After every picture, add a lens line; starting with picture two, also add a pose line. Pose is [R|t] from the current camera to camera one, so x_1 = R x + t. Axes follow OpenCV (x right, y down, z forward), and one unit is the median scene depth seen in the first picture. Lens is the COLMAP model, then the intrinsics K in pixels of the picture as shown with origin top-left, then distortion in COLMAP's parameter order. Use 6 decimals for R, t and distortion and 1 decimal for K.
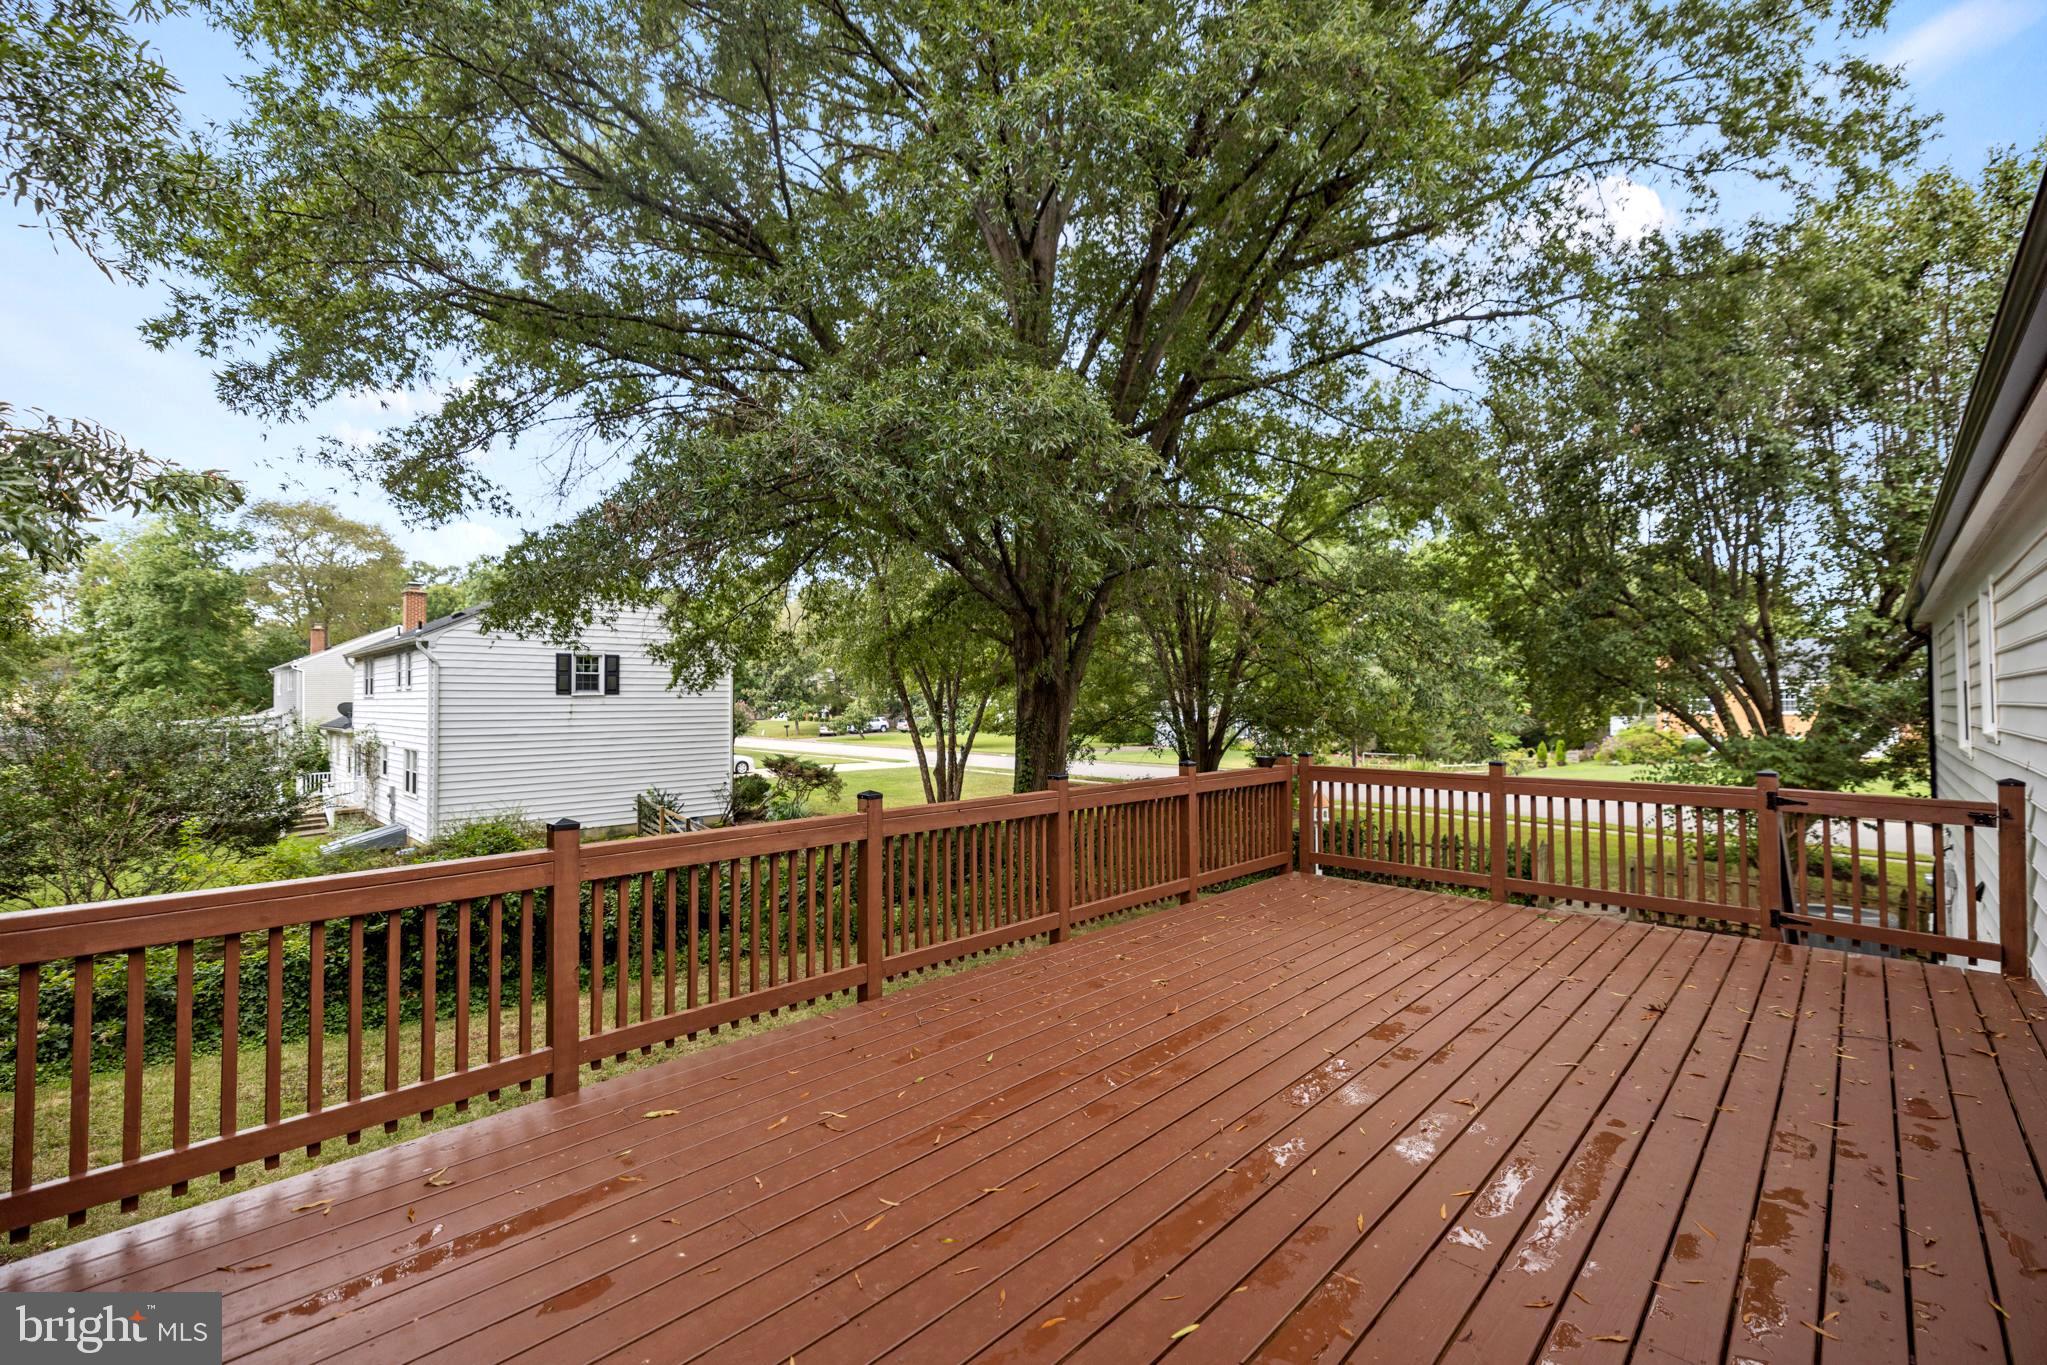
lens RADIAL K [[858.1, 0, 1023.0], [0, 858.1, 683.2], [0, 0, 1]] dist [-0.011821, 0.000002]
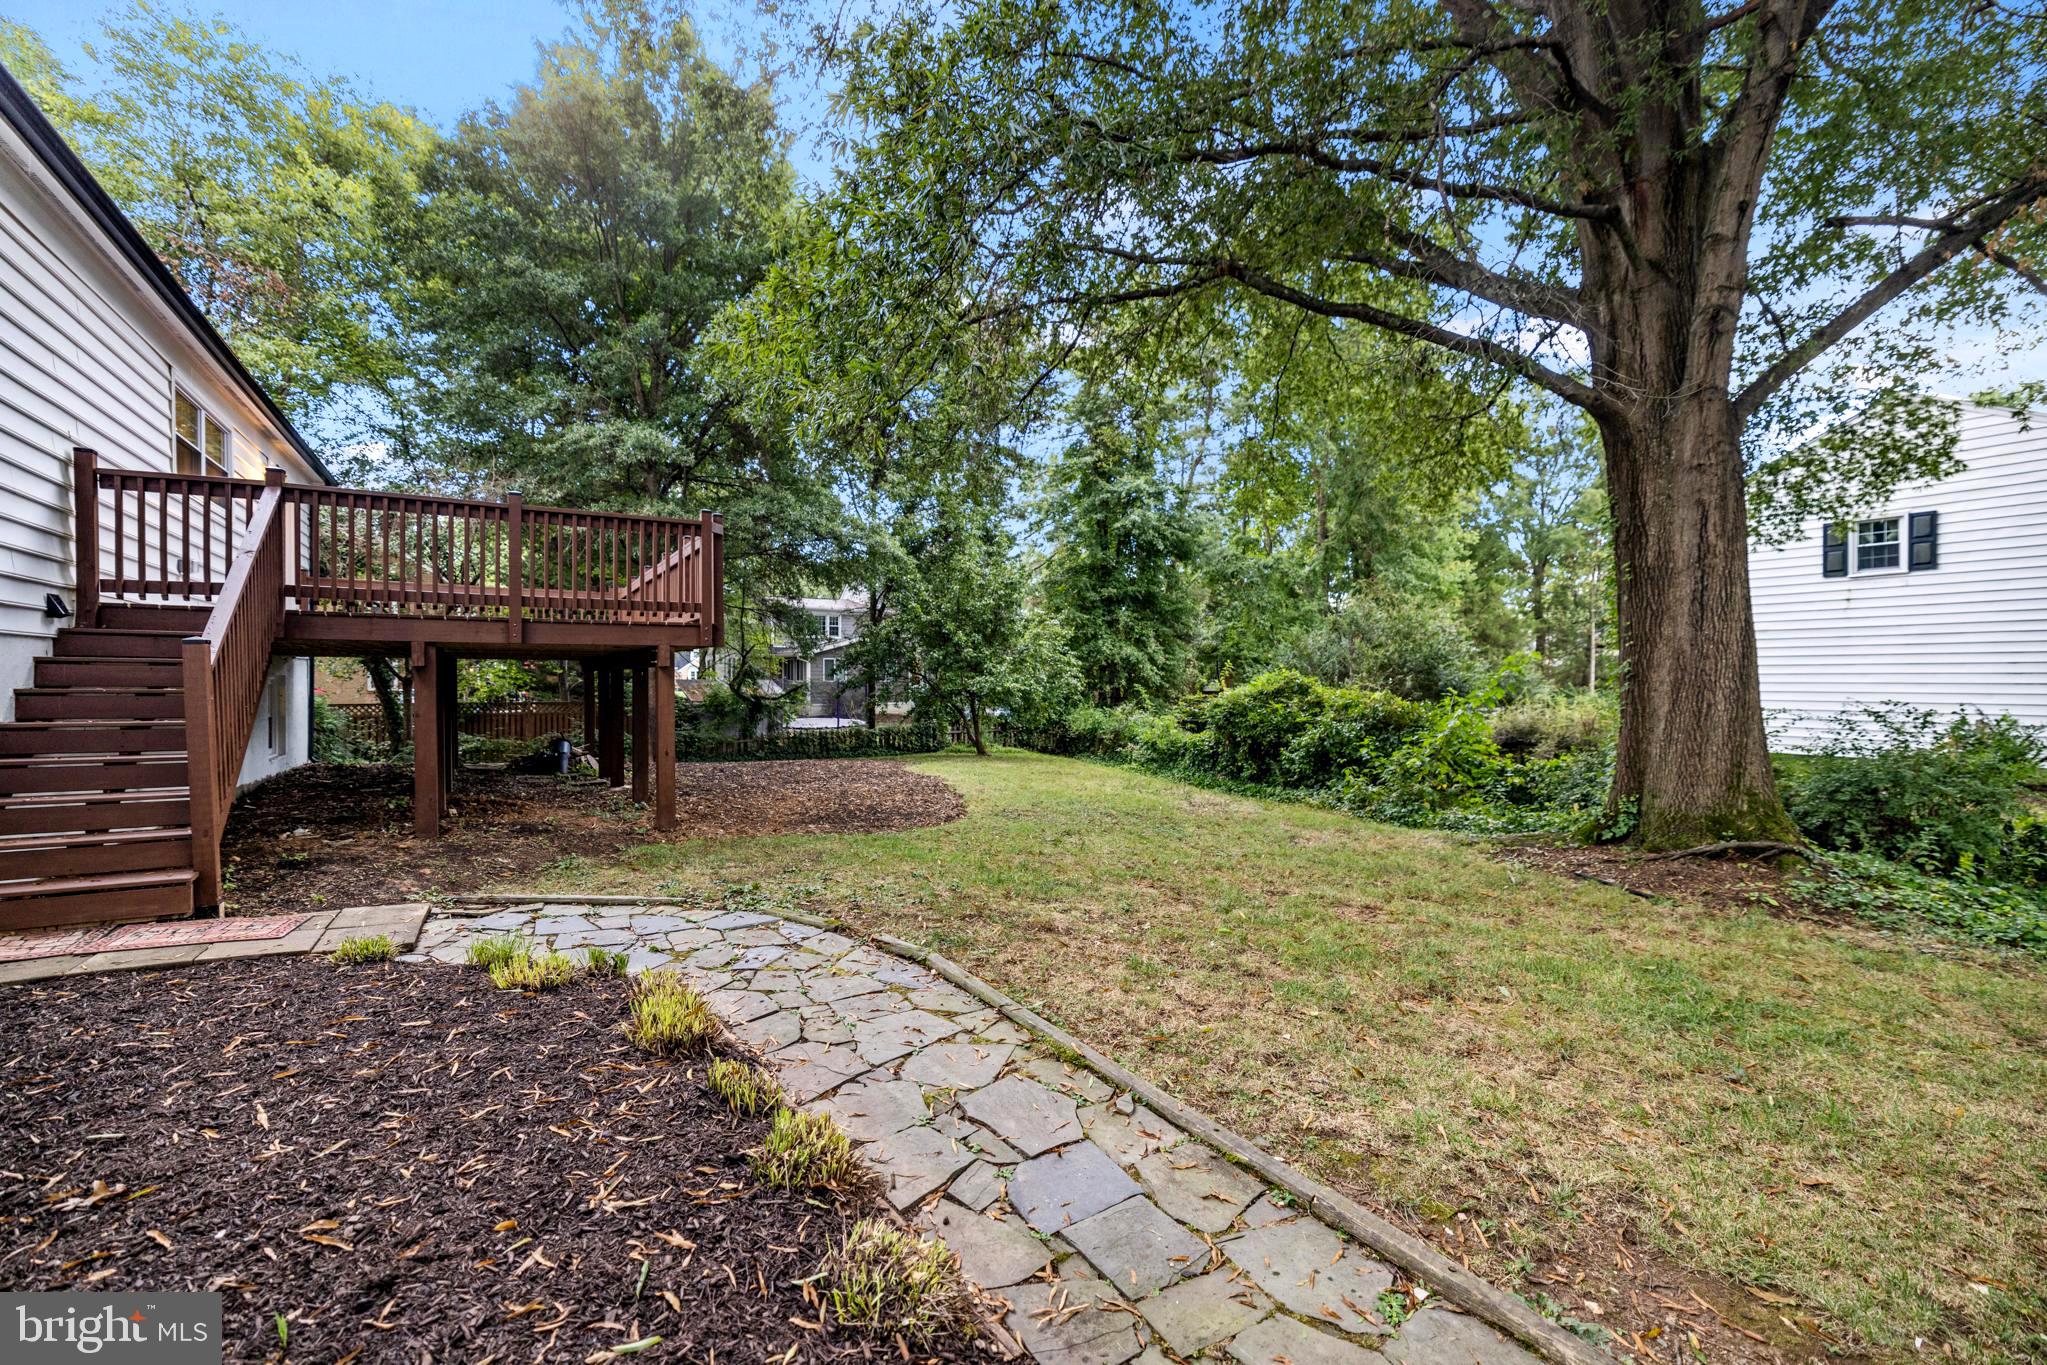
lens RADIAL K [[858.1, 0, 1021.9], [0, 858.1, 684.2], [0, 0, 1]] dist [-0.011821, 0.000002]
pose [[-0.241913, 0.006906, -0.970273, 0.362155], [0.023247, 0.999729, 0.001319, 0.088963], [0.970020, -0.022237, -0.242008, 0.466868]]
